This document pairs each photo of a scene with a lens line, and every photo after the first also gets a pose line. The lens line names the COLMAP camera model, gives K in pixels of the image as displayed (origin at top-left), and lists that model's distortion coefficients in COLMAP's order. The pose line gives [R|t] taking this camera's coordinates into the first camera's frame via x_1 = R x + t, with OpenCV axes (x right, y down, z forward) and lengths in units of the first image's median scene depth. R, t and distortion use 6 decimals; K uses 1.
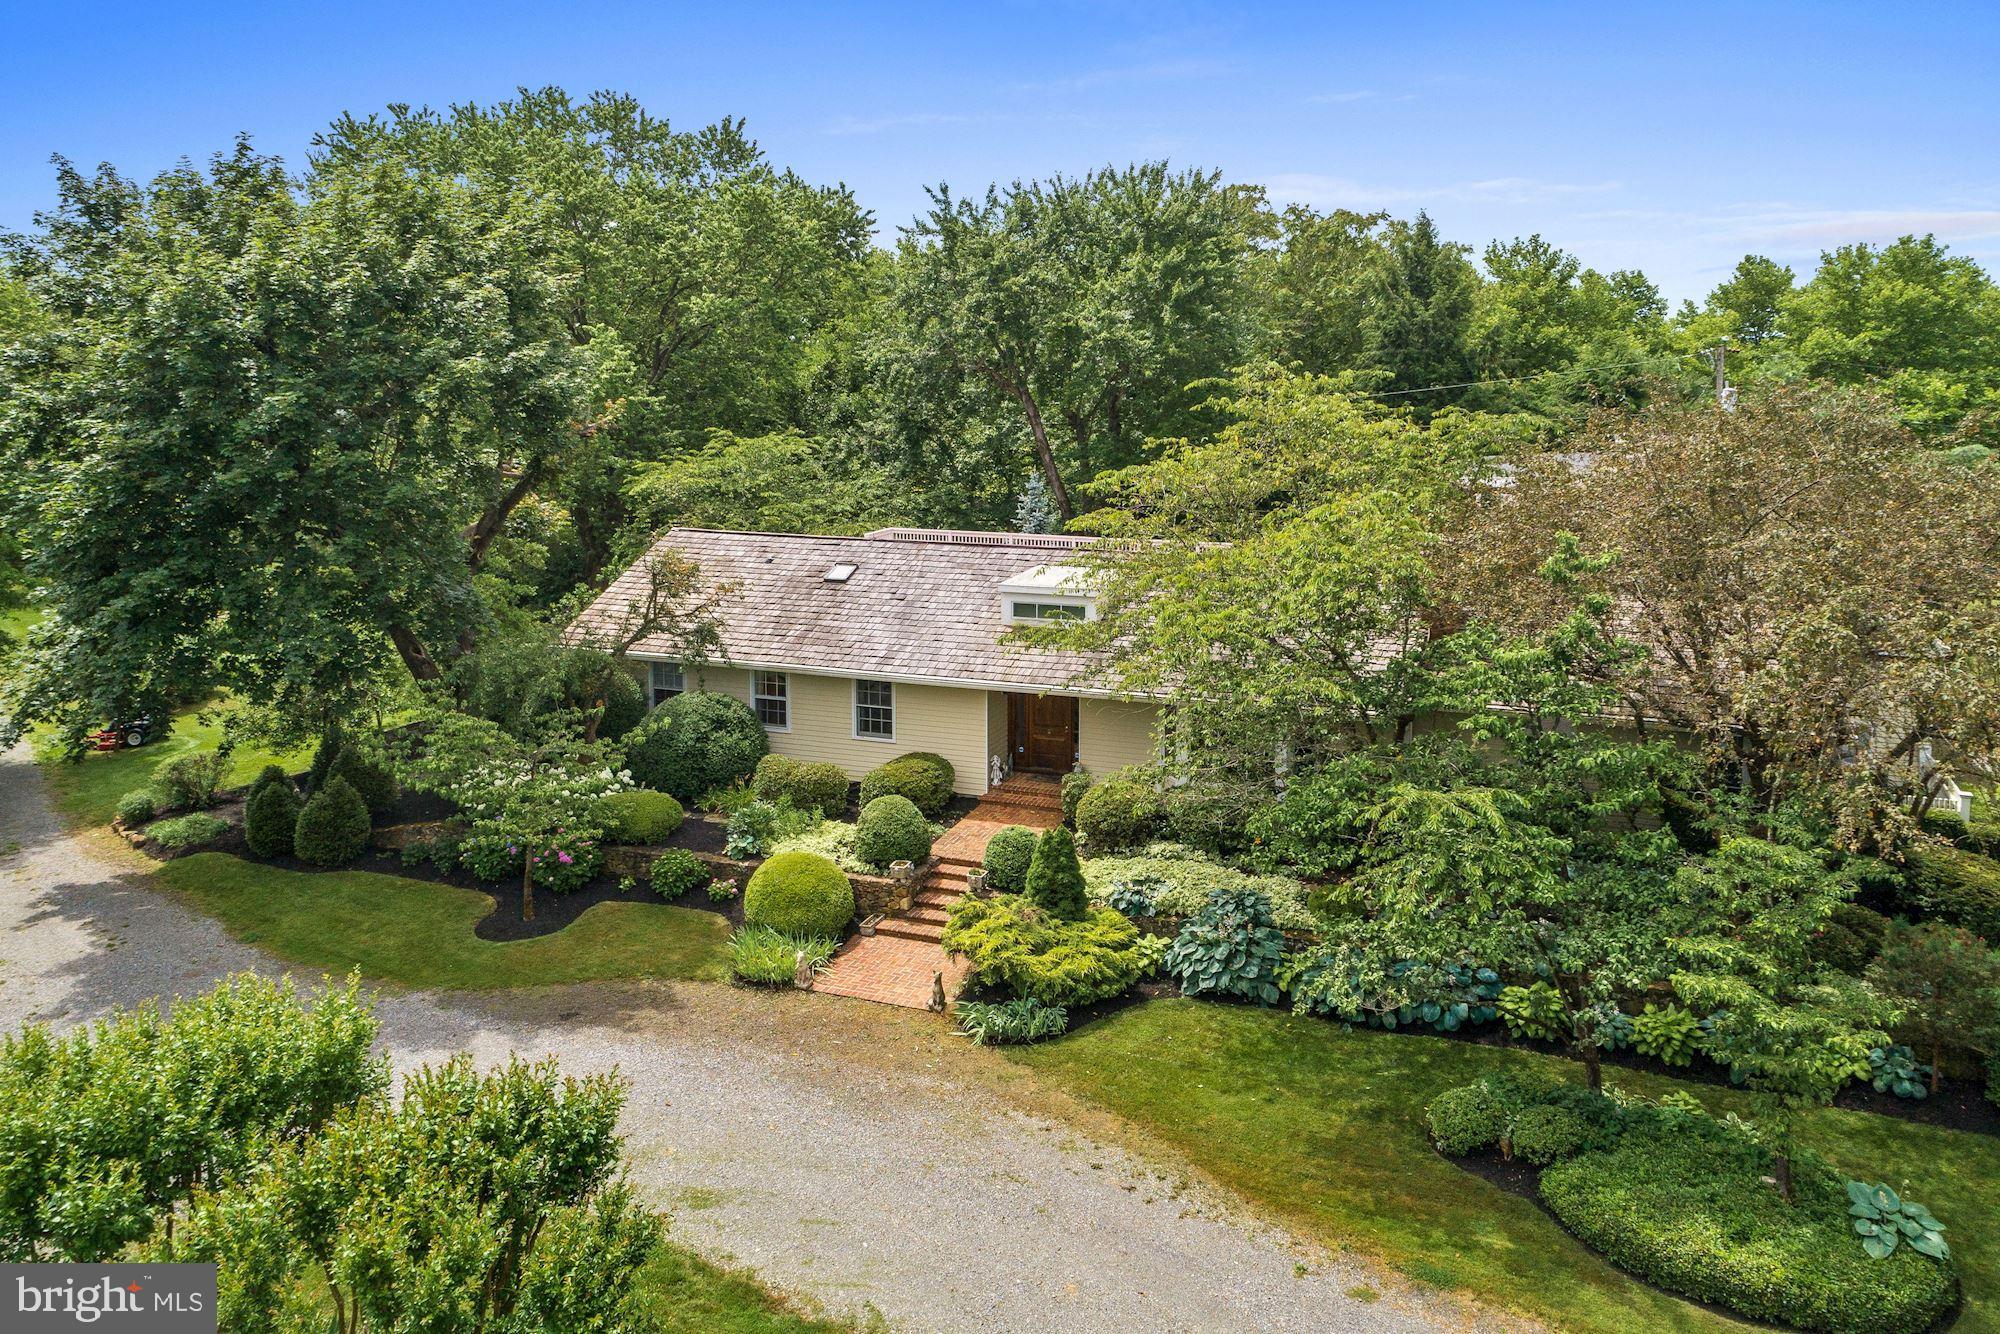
lens RADIAL K [[1379.7, 0, 1000.0], [0, 1379.7, 667.0], [0, 0, 1]] dist [0.015254, 0.002592]
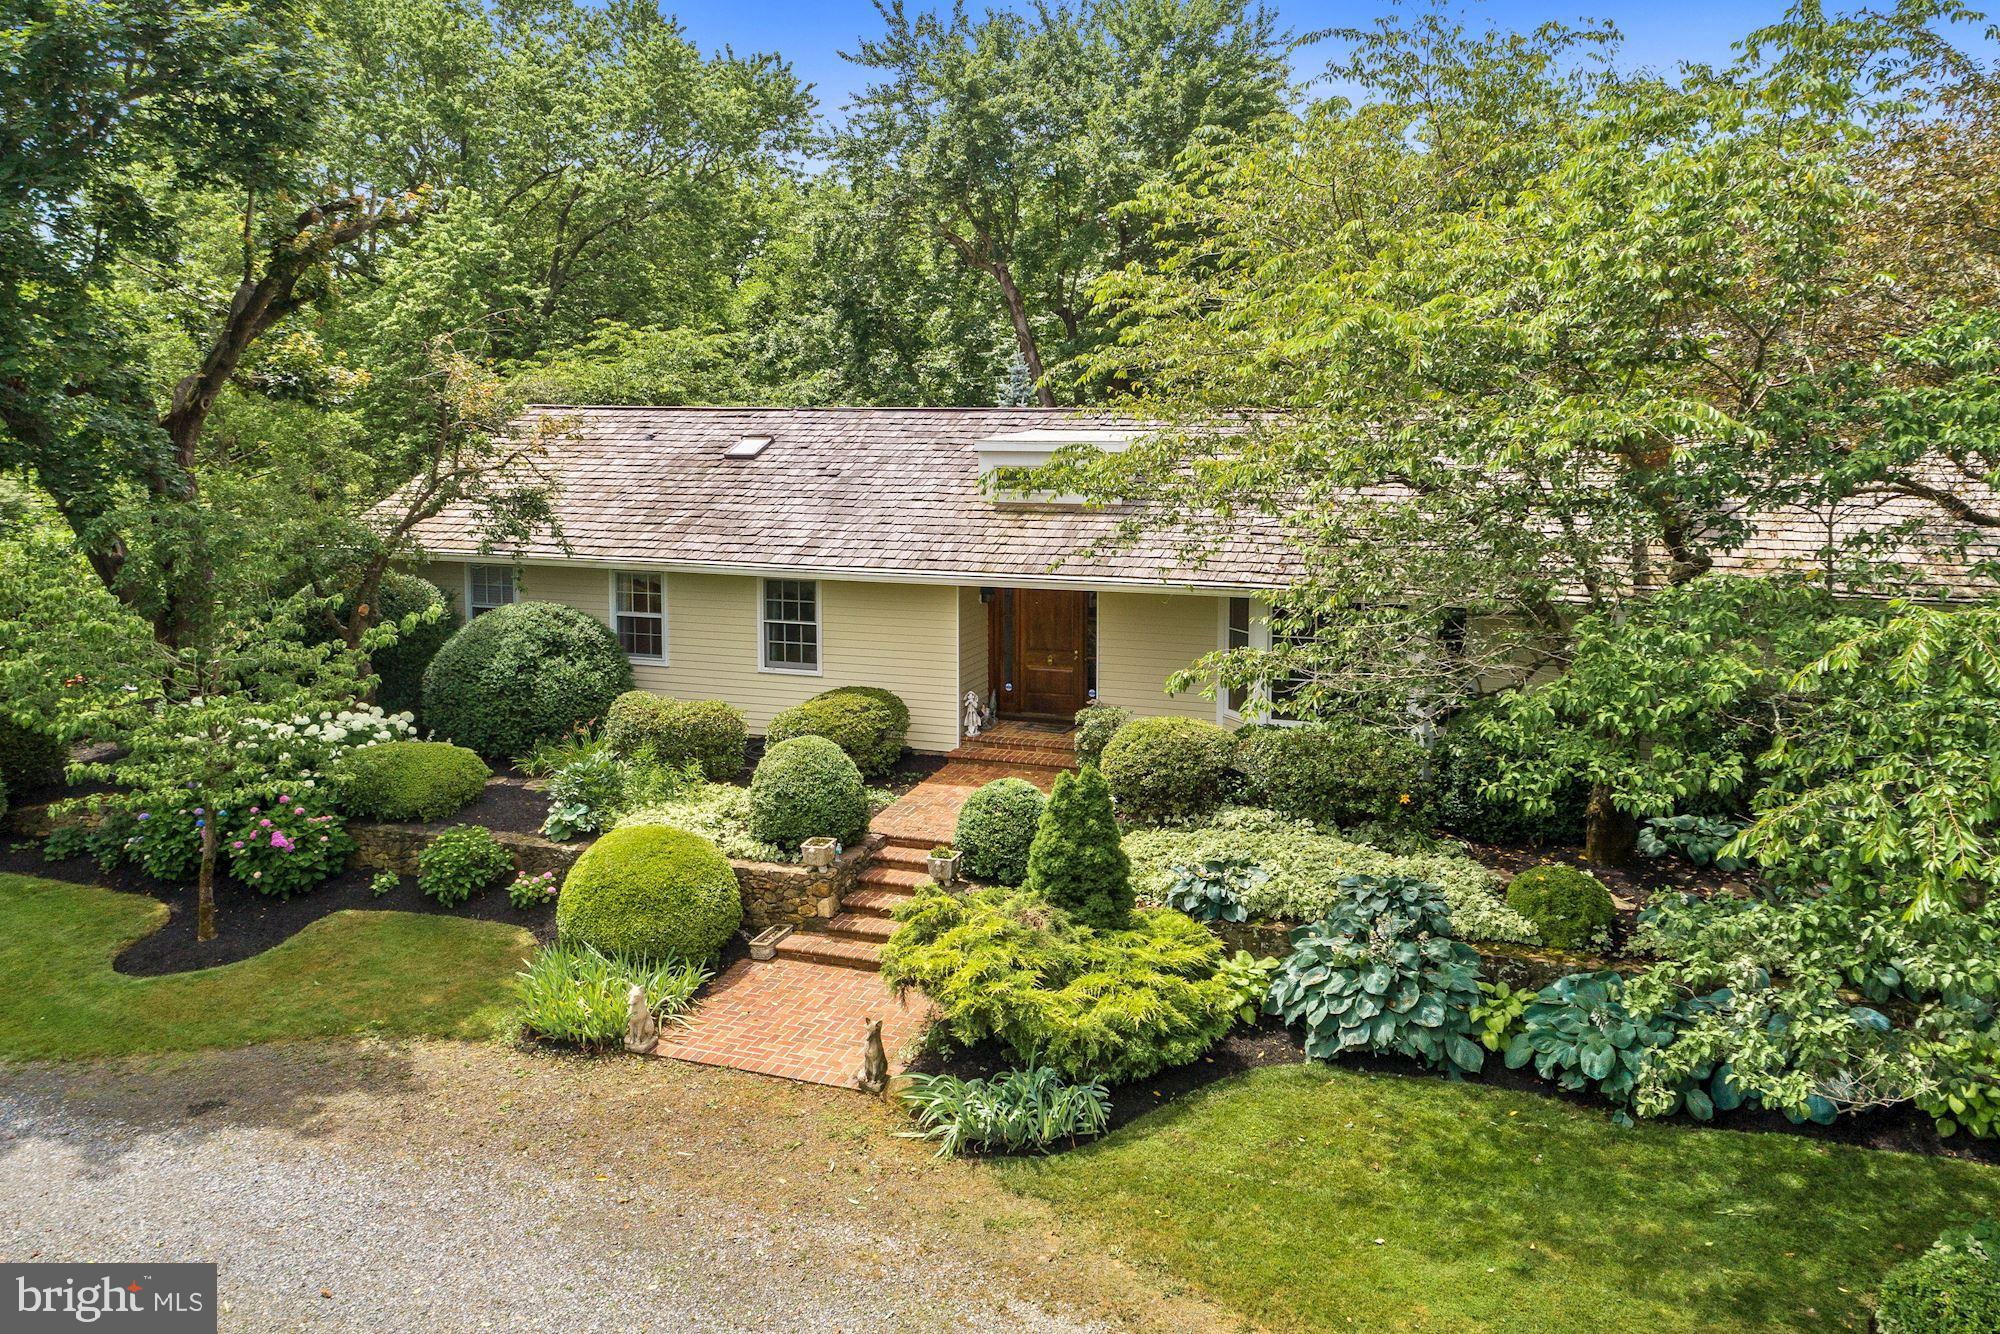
lens RADIAL K [[1379.7, 0, 1000.0], [0, 1379.7, 667.0], [0, 0, 1]] dist [0.015254, 0.002592]
pose [[0.999672, -0.001787, 0.025545, -0.007613], [0.002550, 0.999551, -0.029862, 0.087484], [-0.025480, 0.029918, 0.999228, 0.402929]]
